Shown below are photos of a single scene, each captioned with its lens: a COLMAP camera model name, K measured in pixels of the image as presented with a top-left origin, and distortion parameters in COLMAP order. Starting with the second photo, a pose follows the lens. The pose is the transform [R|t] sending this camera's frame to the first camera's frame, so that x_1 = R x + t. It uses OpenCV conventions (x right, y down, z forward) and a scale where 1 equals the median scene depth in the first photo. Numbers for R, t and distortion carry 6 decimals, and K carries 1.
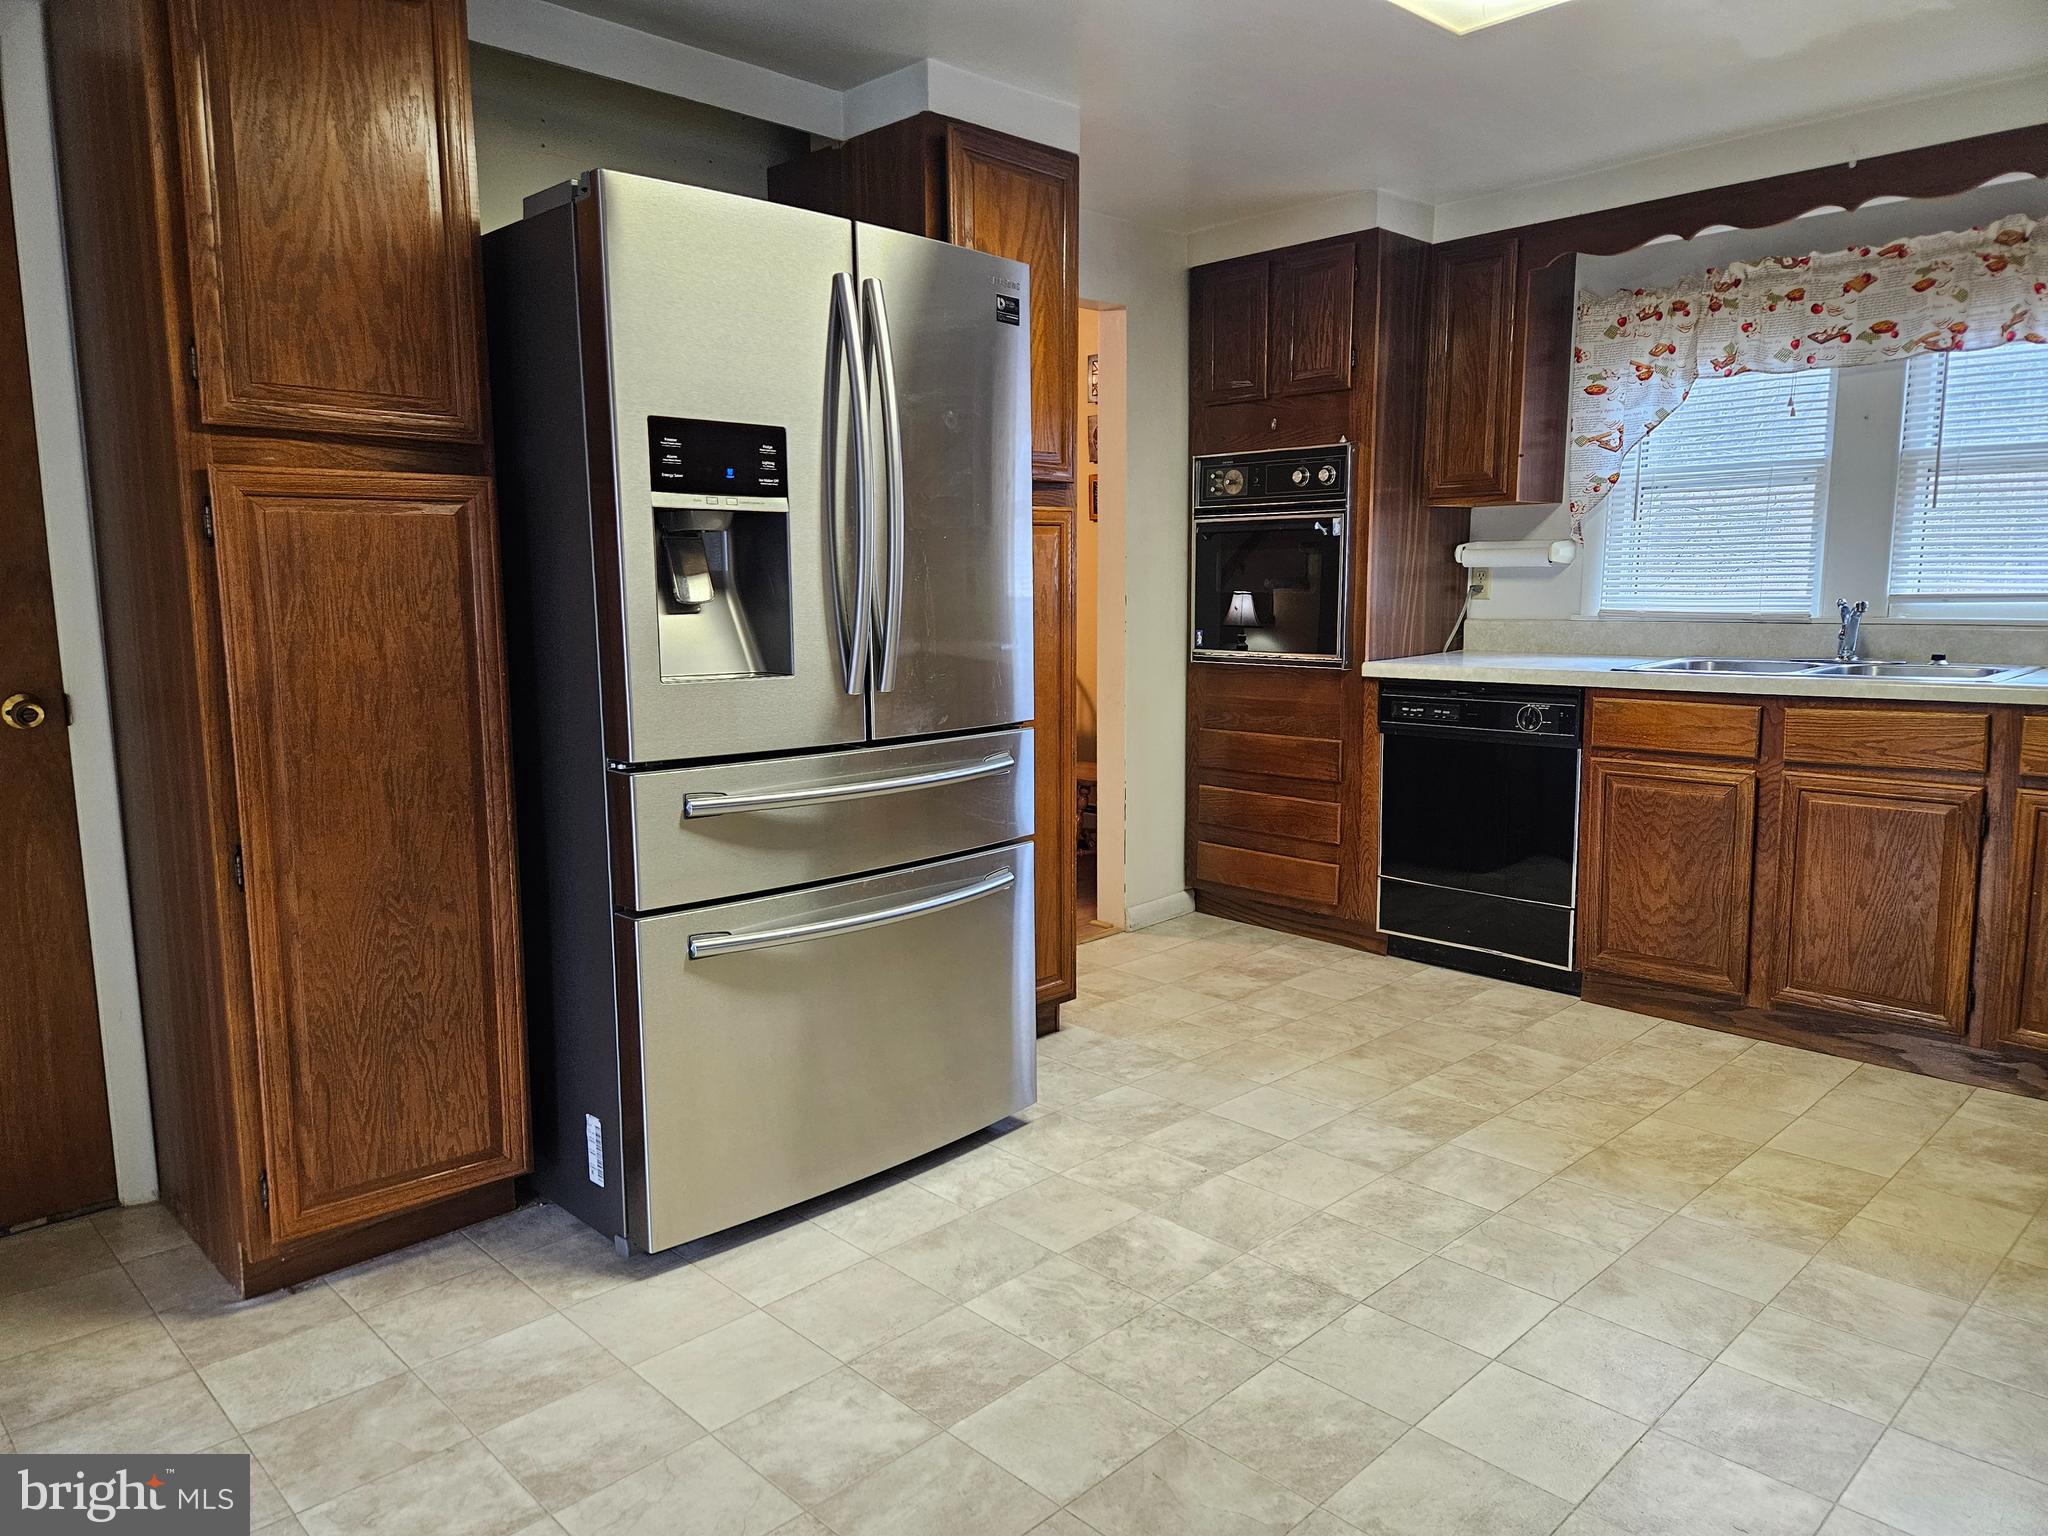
lens RADIAL K [[1349.5, 0, 1024.0], [0, 1349.5, 768.0], [0, 0, 1]] dist [0.087478, -0.068470]
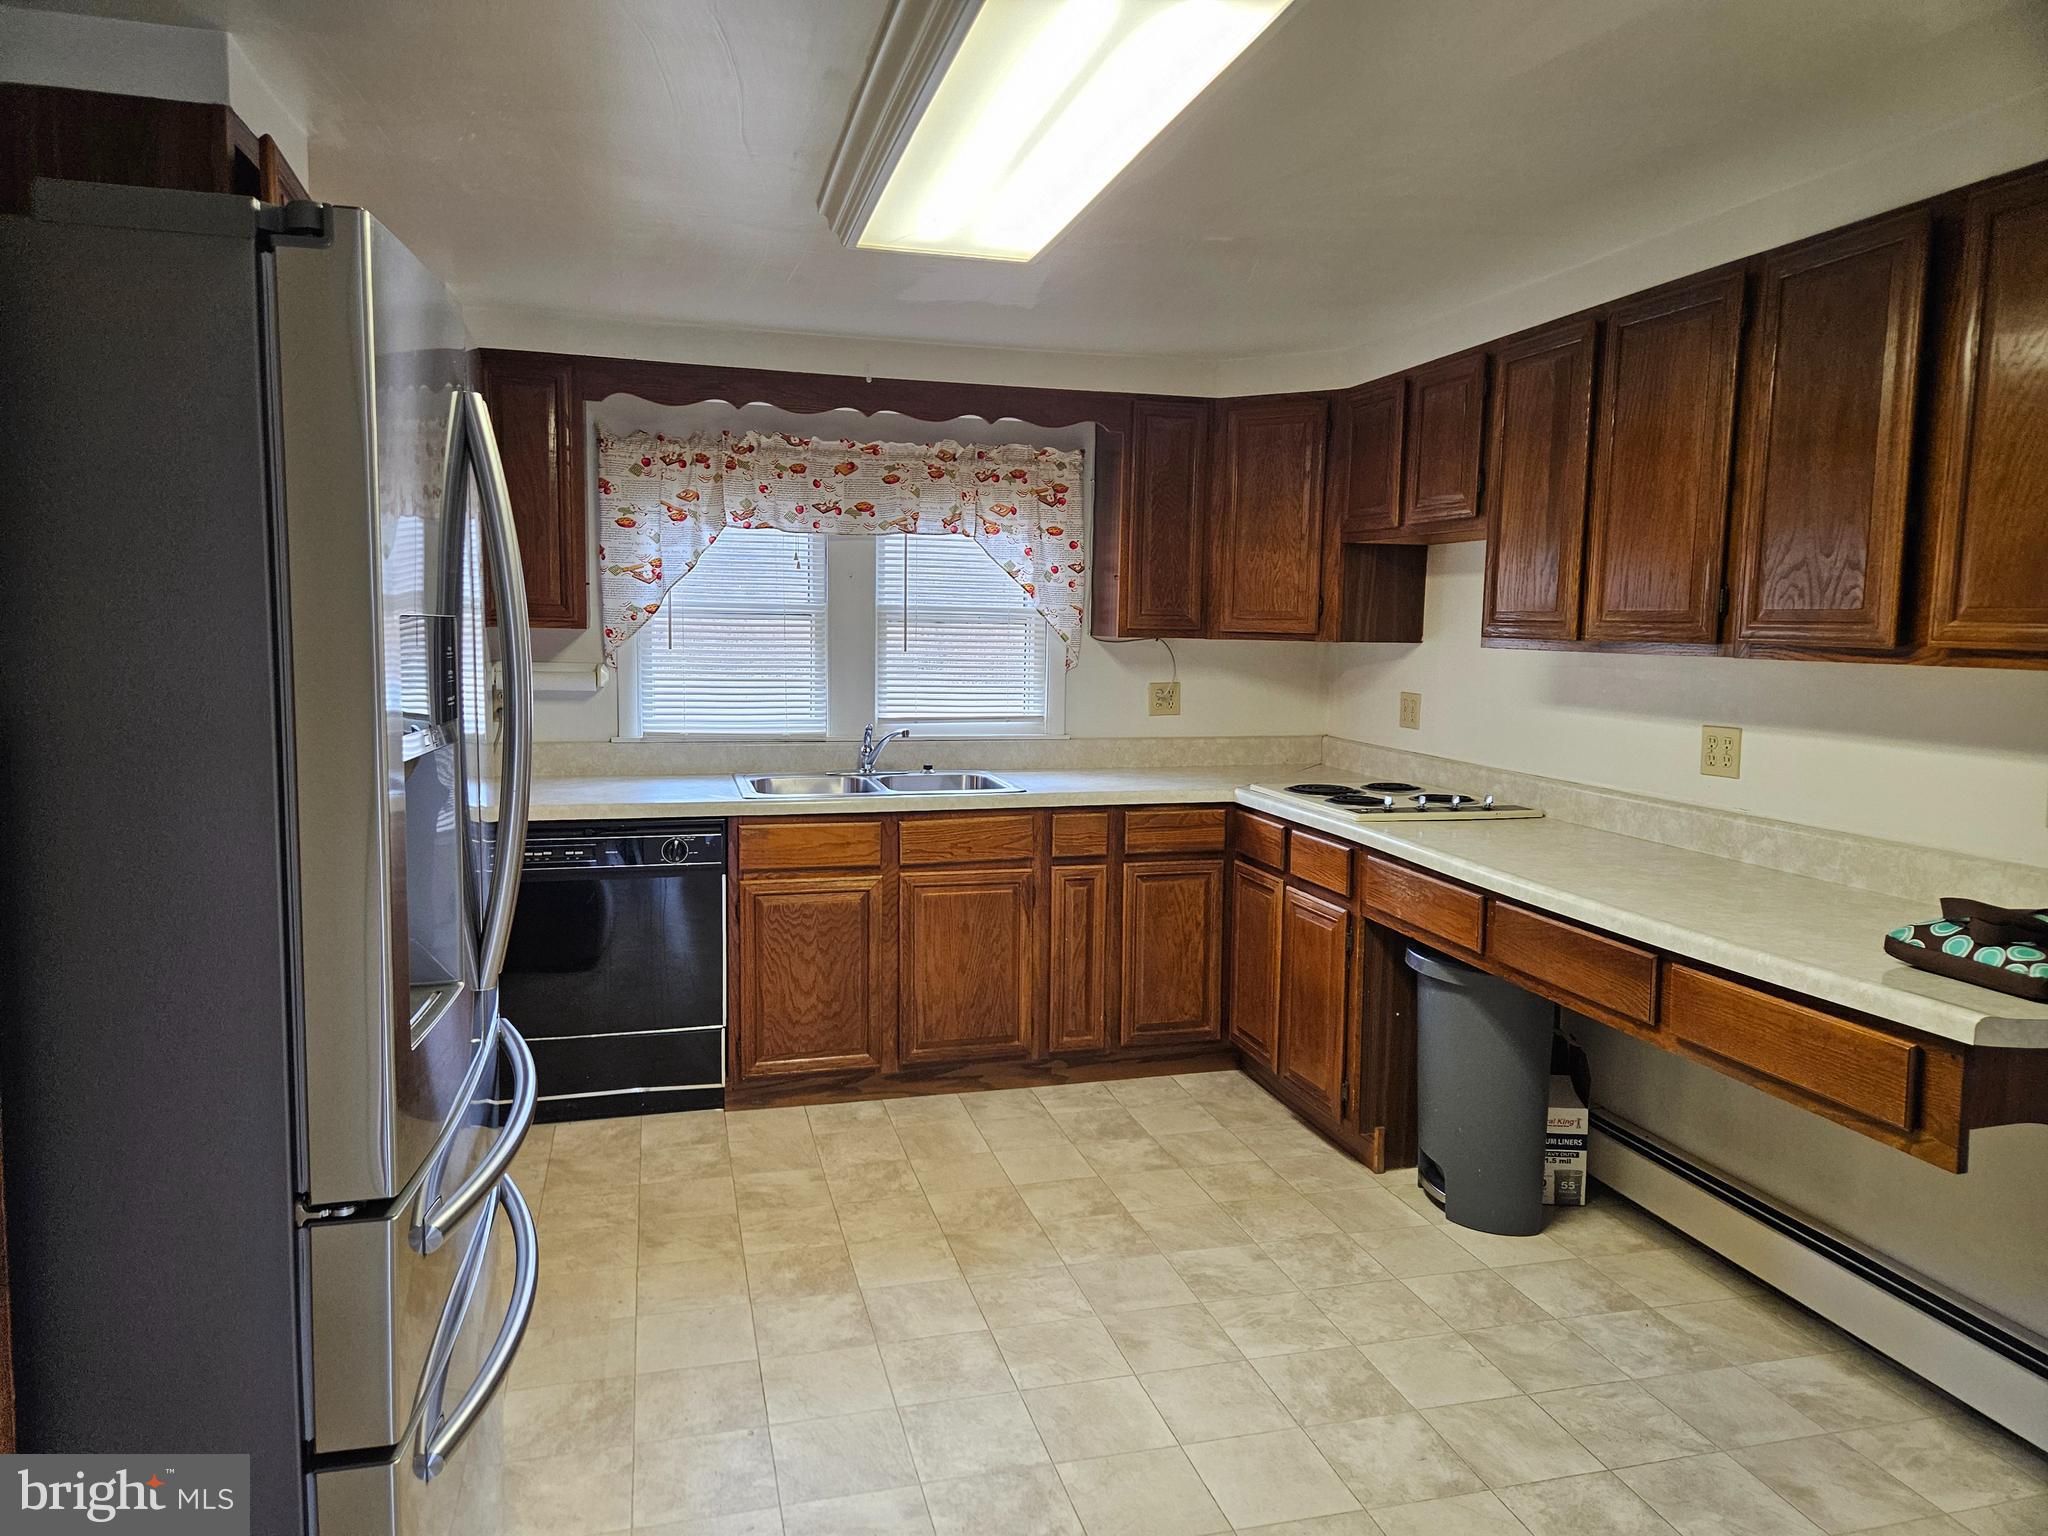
lens RADIAL K [[1349.5, 0, 1024.0], [0, 1349.5, 768.0], [0, 0, 1]] dist [0.087478, -0.068470]
pose [[0.498693, -0.073598, 0.863648, -0.386924], [0.102860, 0.994373, 0.025344, -0.101670], [-0.860654, 0.076196, 0.503457, 0.281650]]
